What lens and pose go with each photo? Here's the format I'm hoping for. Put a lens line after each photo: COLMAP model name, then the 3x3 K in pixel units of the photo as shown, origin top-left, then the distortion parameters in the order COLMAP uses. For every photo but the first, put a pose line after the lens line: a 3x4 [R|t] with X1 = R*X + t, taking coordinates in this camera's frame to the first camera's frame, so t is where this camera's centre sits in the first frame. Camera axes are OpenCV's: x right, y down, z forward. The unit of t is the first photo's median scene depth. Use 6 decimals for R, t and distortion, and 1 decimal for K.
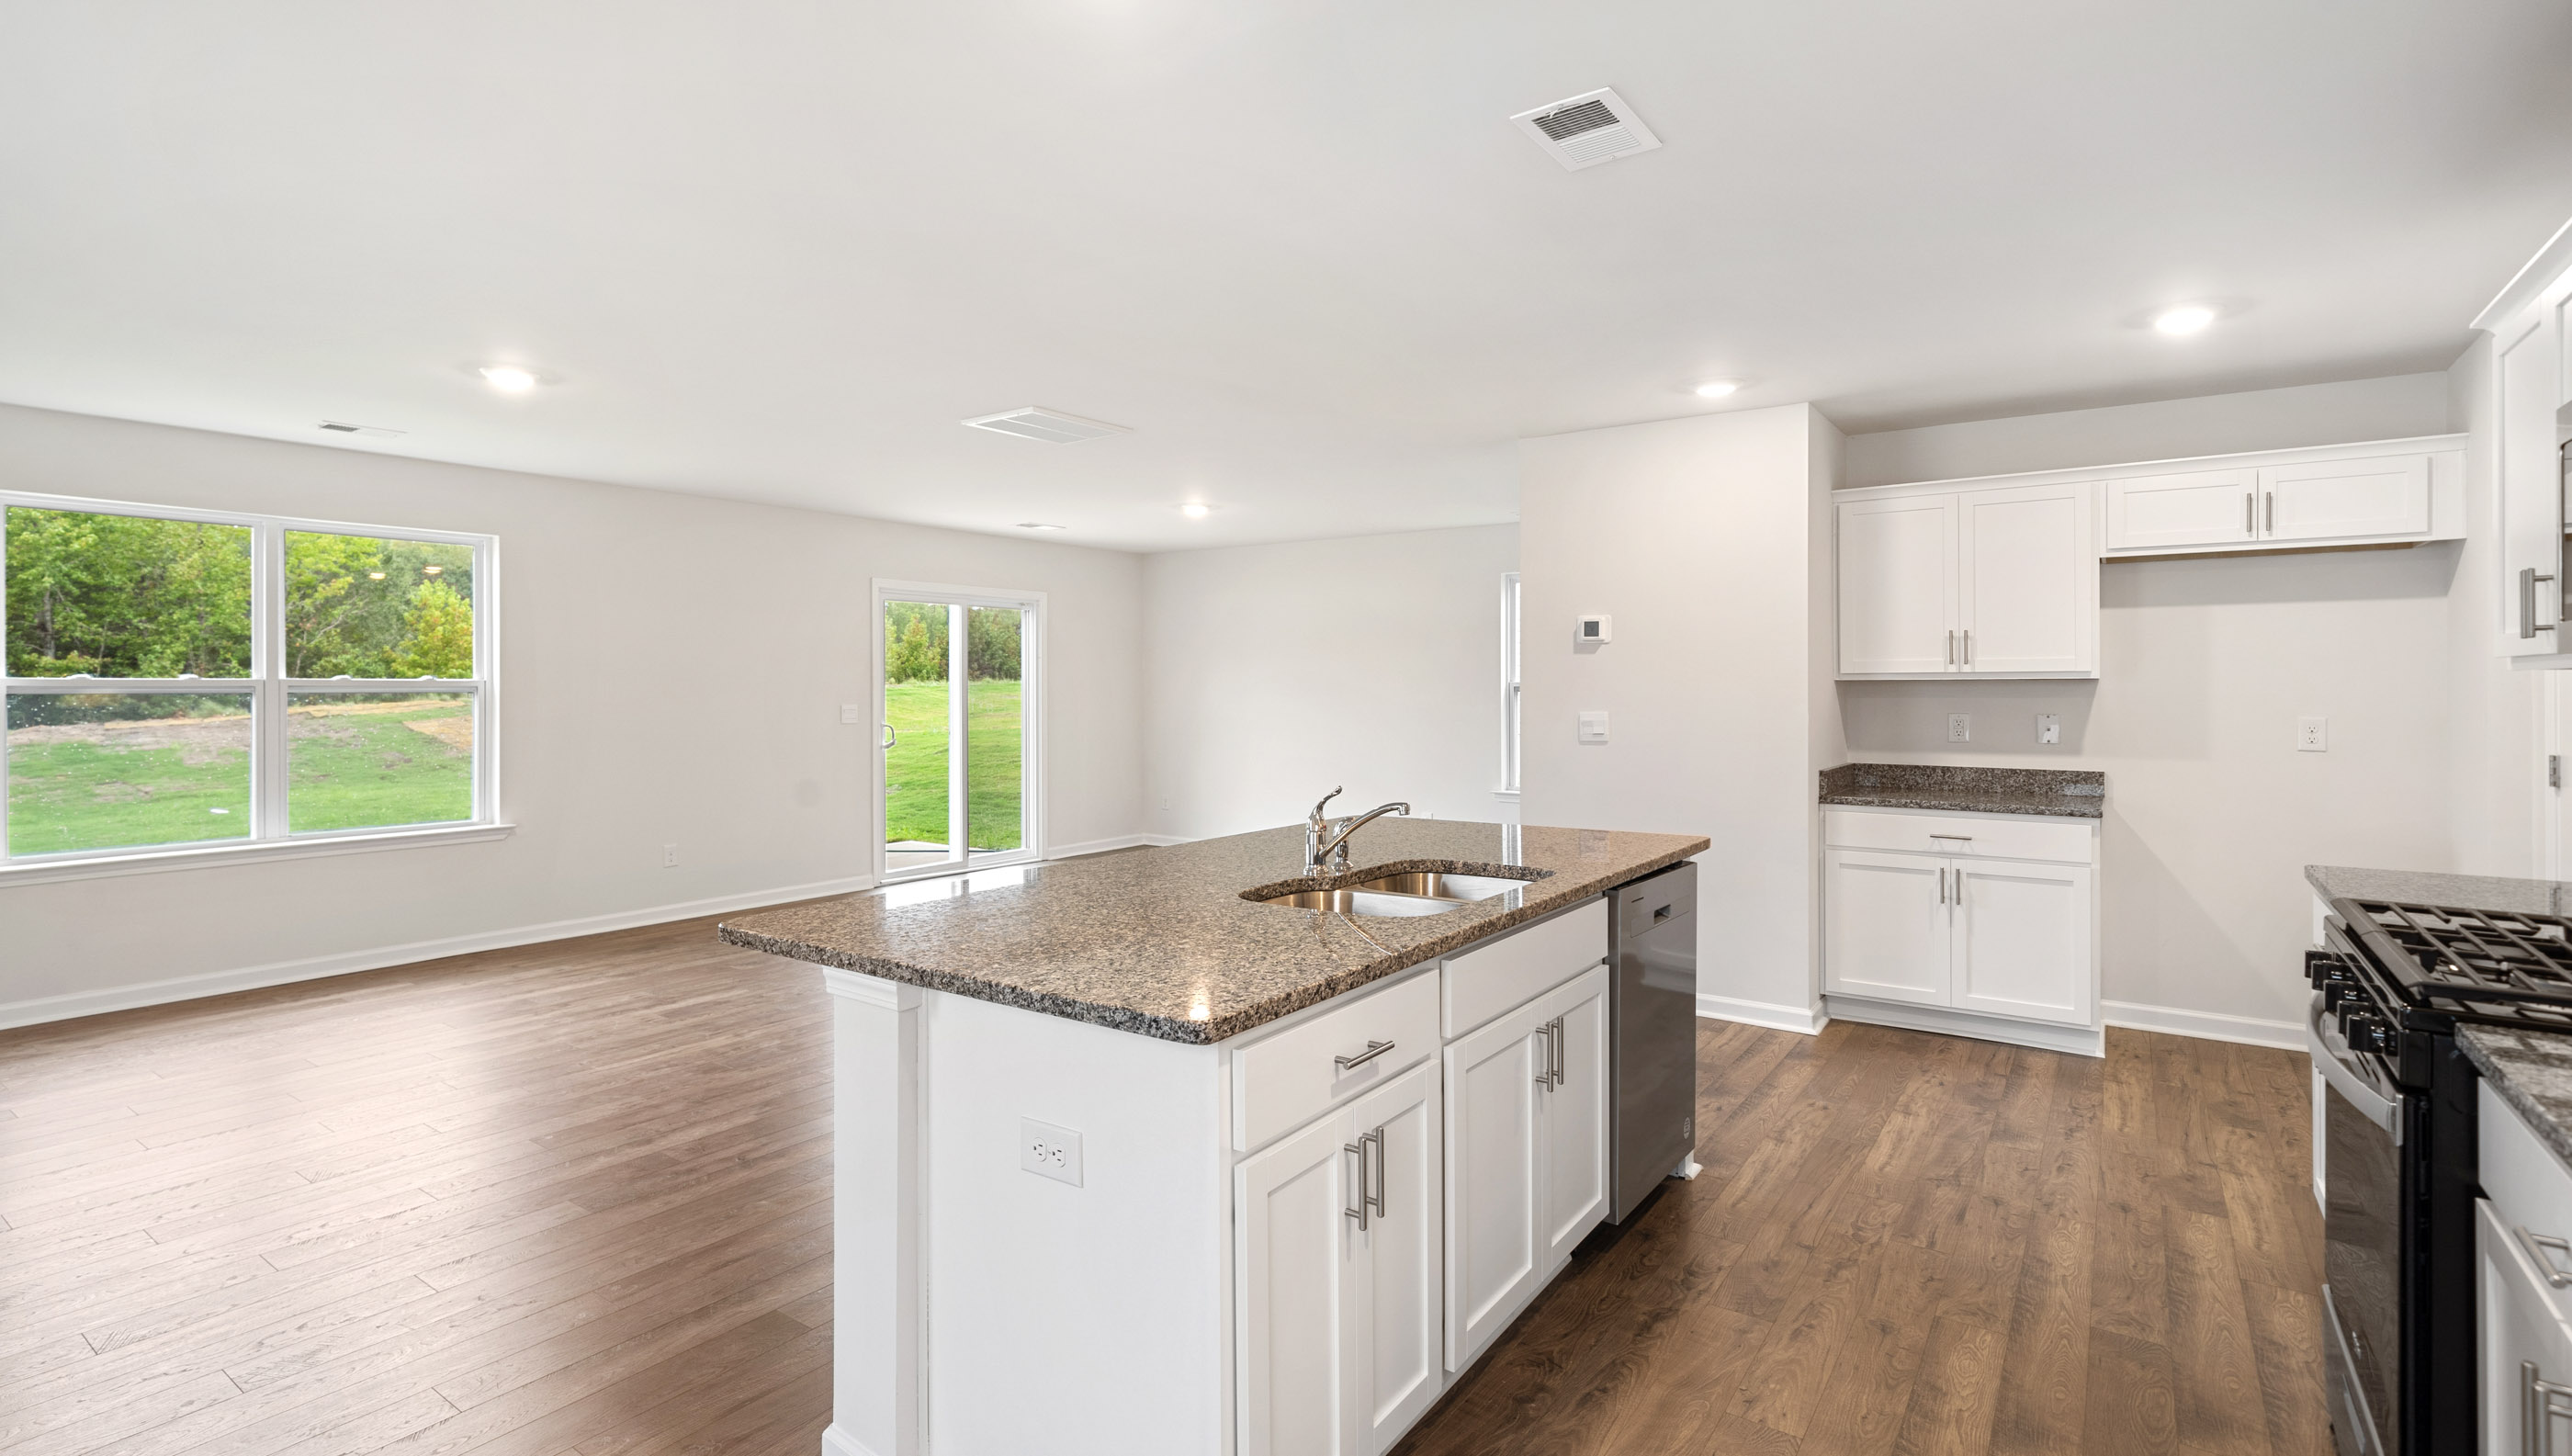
lens RADIAL K [[1200.8, 0, 1239.0], [0, 1200.8, 695.6], [0, 0, 1]] dist [0.002956, 0.000036]
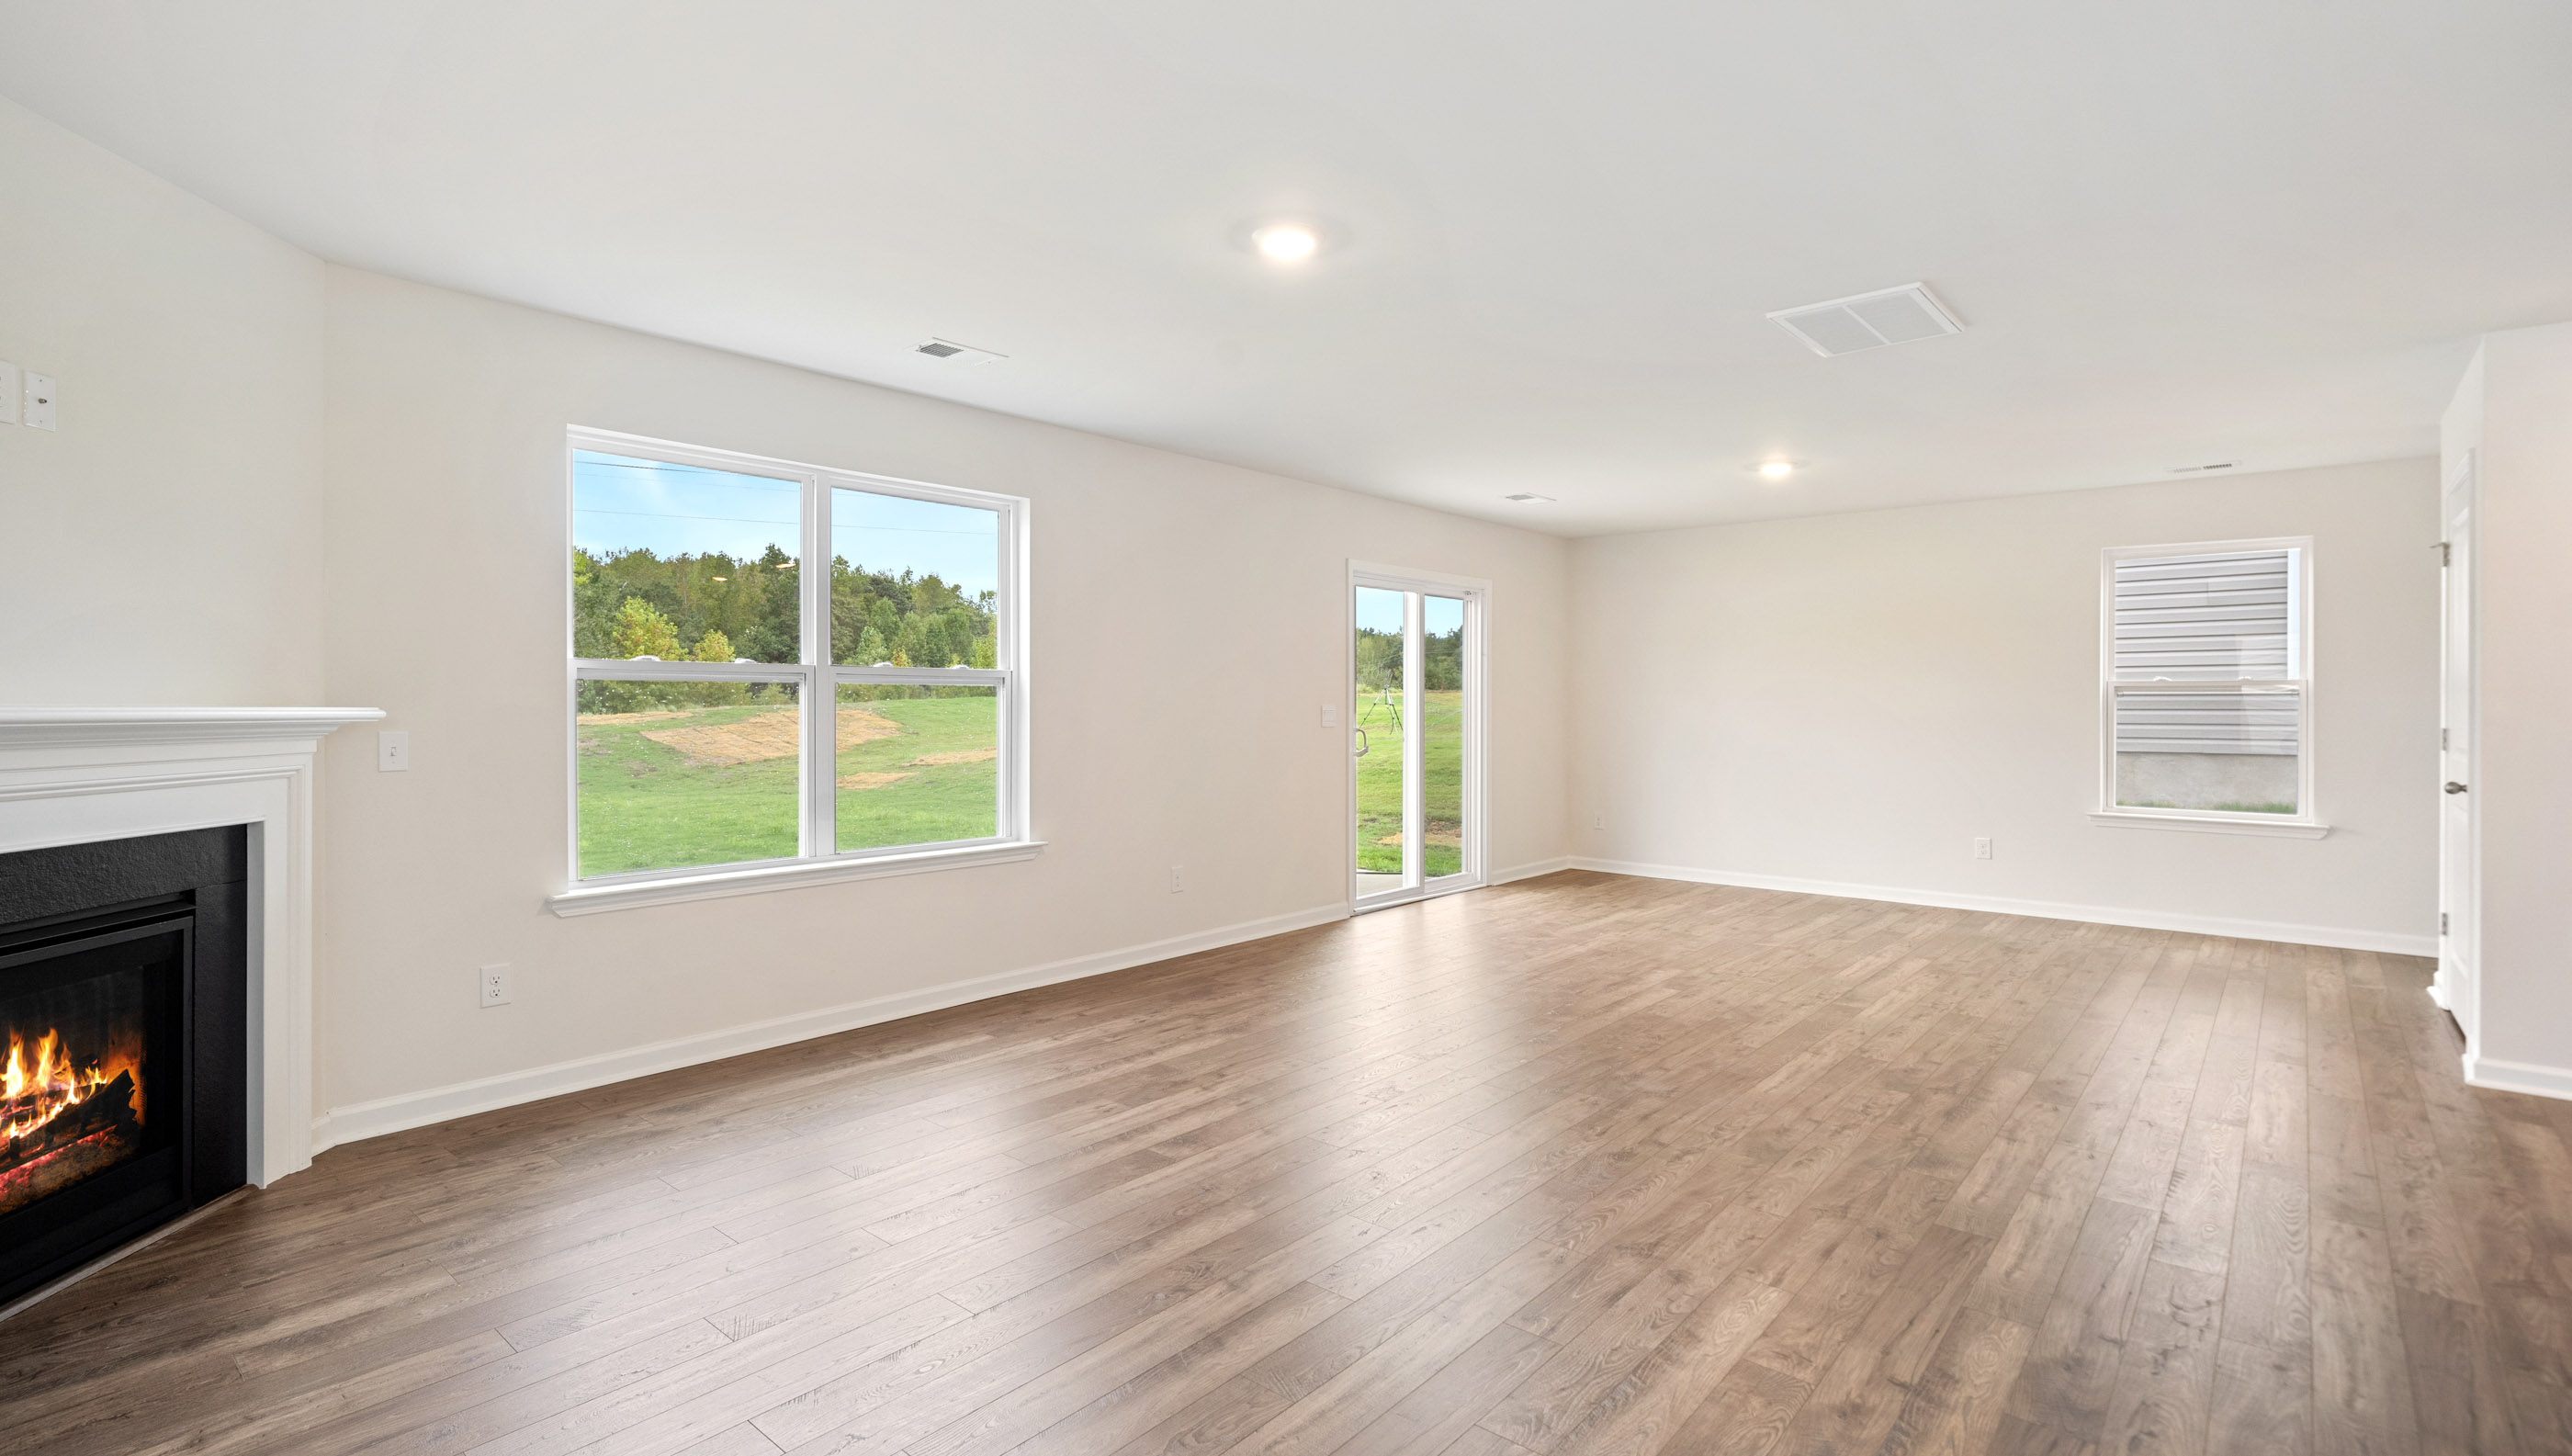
lens RADIAL K [[1200.8, 0, 1260.1], [0, 1200.8, 693.7], [0, 0, 1]] dist [0.002956, 0.000036]
pose [[0.997013, 0.002369, -0.077195, -0.537342], [-0.003607, 0.999867, -0.015895, 0.022712], [0.077147, 0.016126, 0.996889, 0.248153]]
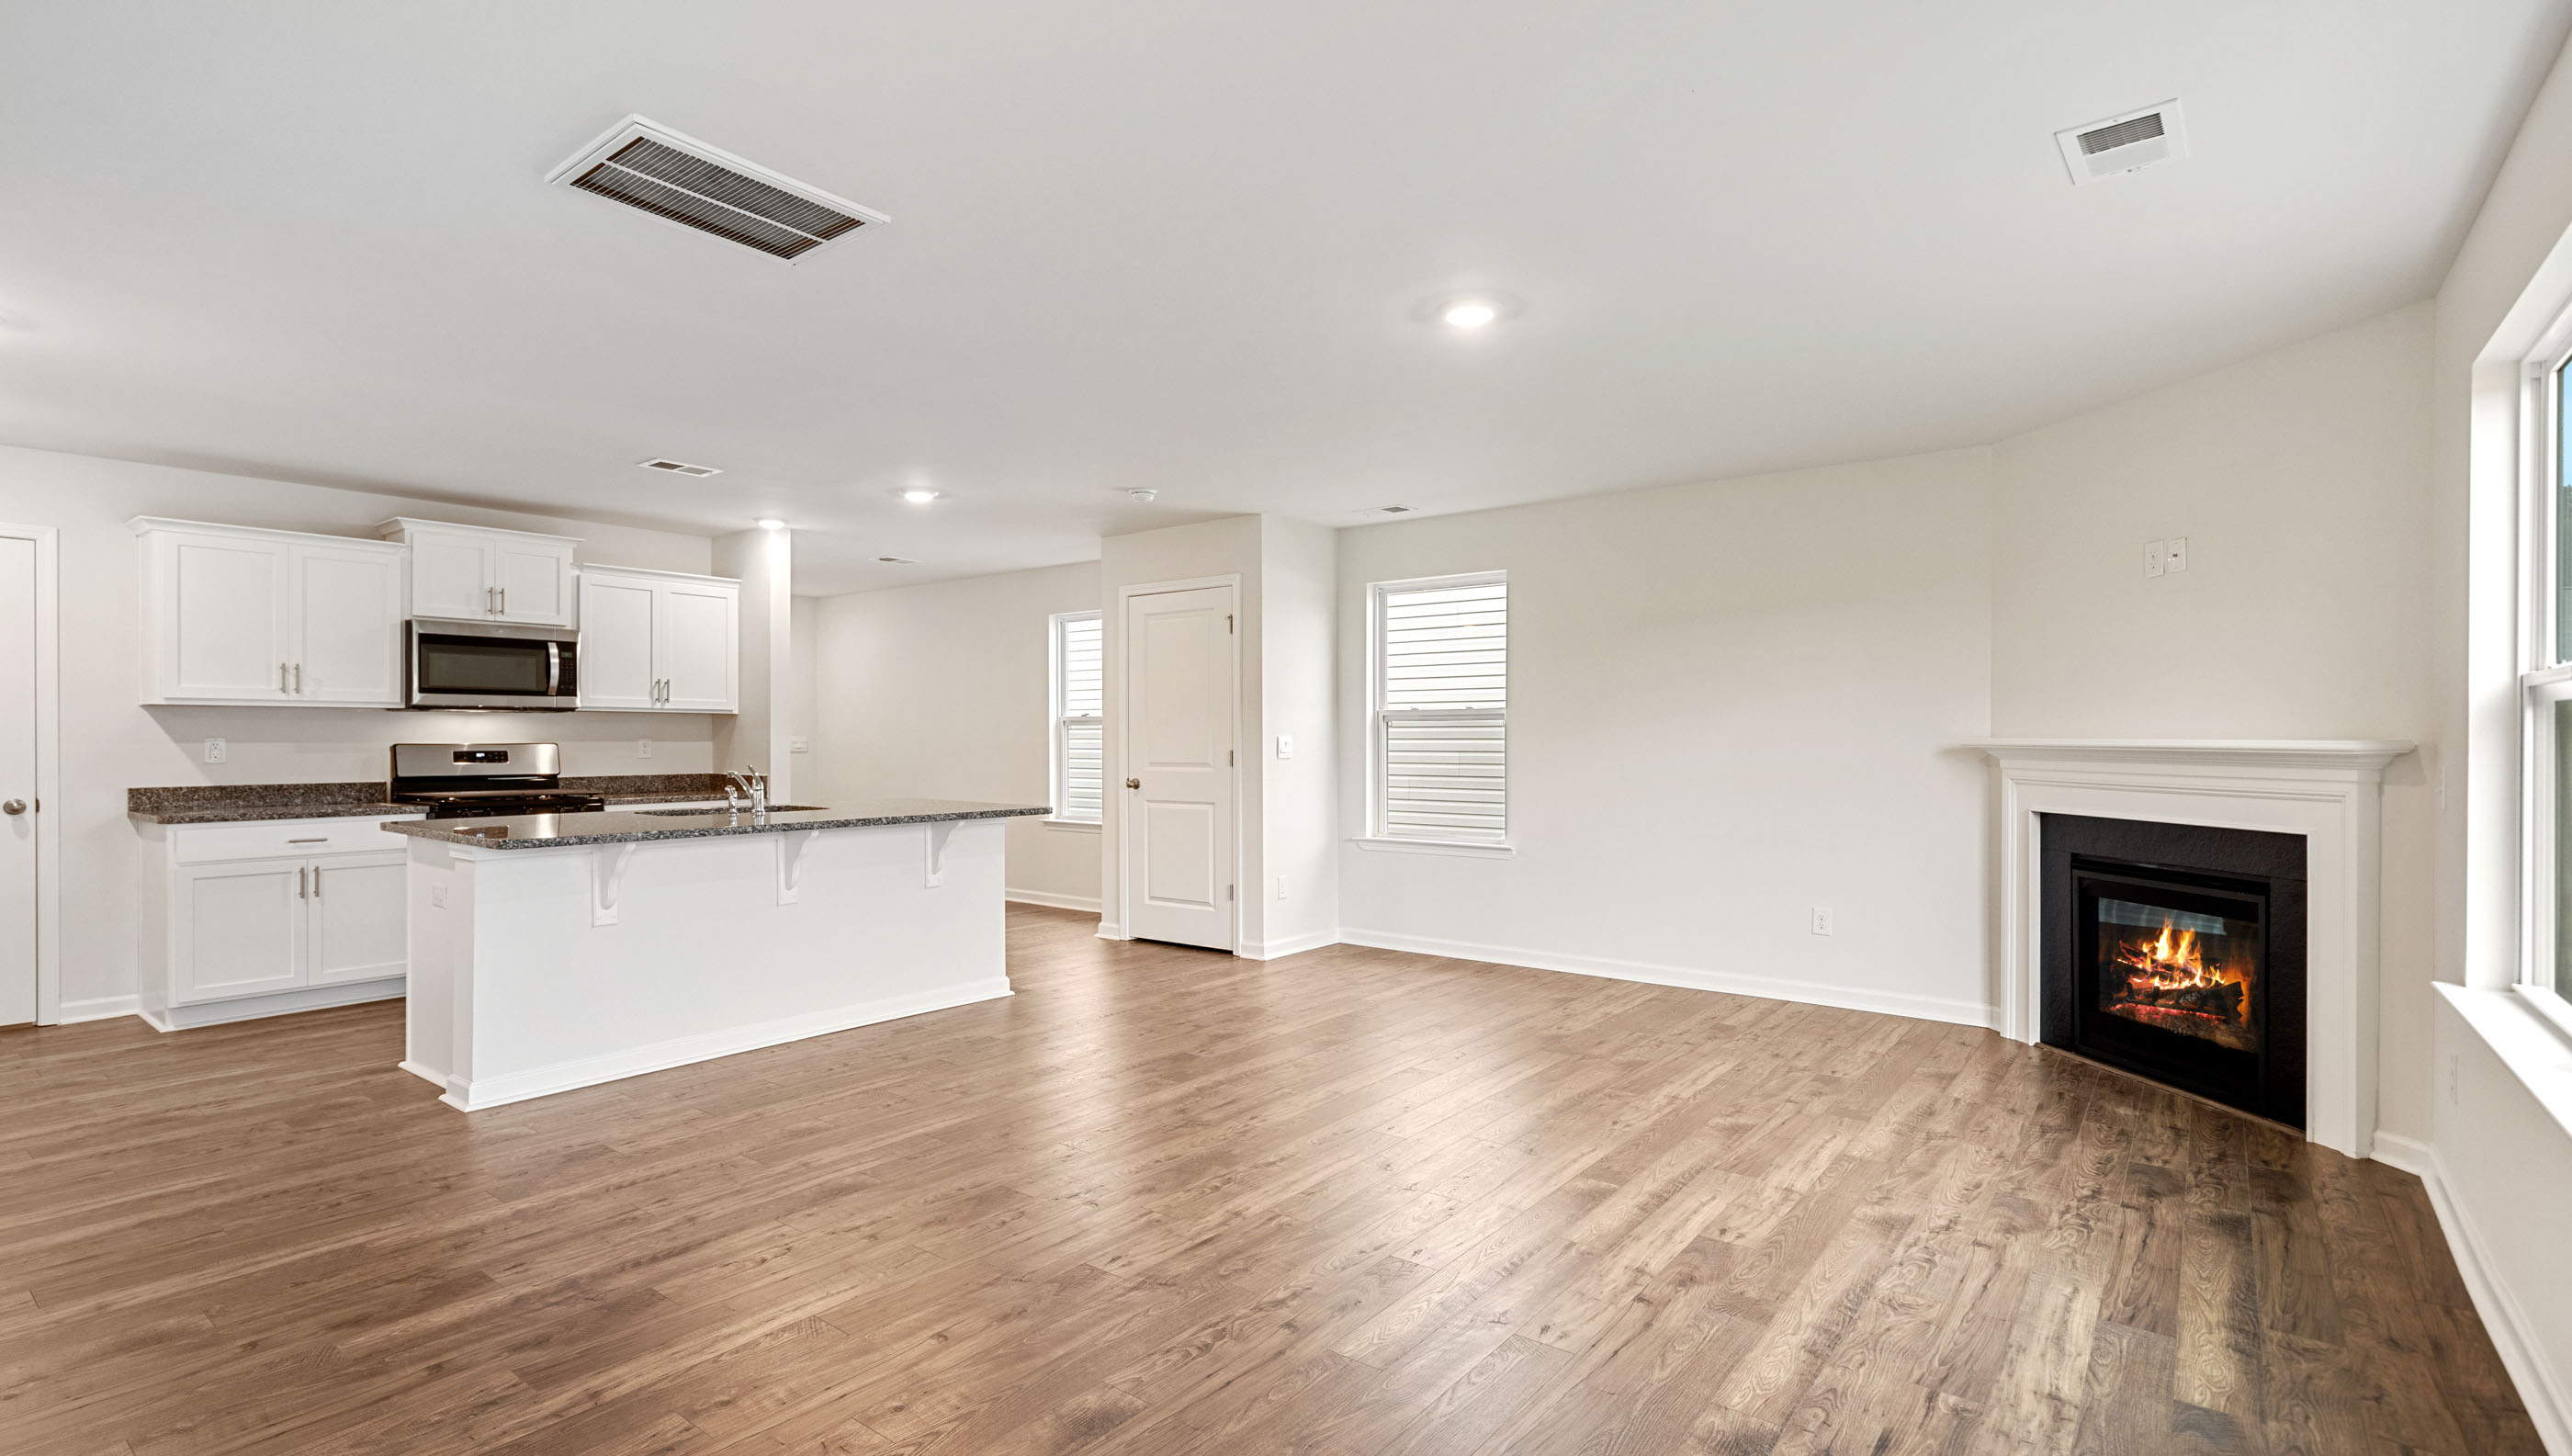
lens RADIAL K [[1200.8, 0, 1282.9], [0, 1200.8, 752.2], [0, 0, 1]] dist [0.002956, 0.000036]
pose [[-0.999719, 0.000916, 0.023706, -0.473527], [0.001397, 0.999793, 0.020284, 0.012154], [-0.023683, 0.020311, -0.999513, 1.717232]]
